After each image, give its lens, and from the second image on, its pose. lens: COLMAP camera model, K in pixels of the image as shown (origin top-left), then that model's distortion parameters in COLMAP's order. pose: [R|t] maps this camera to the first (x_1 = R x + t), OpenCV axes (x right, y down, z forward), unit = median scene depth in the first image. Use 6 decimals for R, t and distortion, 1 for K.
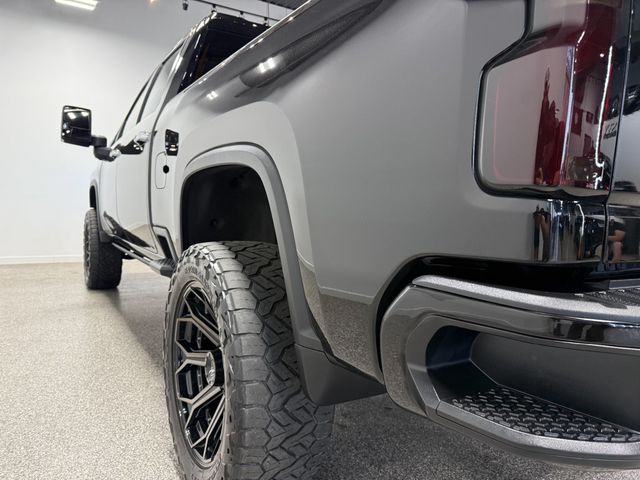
lens RADIAL K [[454.2, 0, 325.7], [0, 454.2, 240.4], [0, 0, 1]] dist [0.037256, -0.056020]
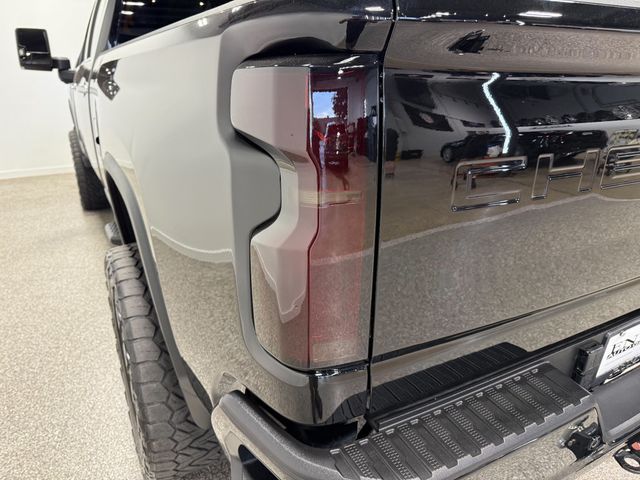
lens RADIAL K [[454.2, 0, 325.7], [0, 454.2, 240.4], [0, 0, 1]] dist [0.037256, -0.056020]
pose [[0.998434, -0.022526, -0.051203, 0.184577], [0.035568, 0.962119, 0.270301, -0.203976], [0.043175, -0.271699, 0.961413, 0.027902]]
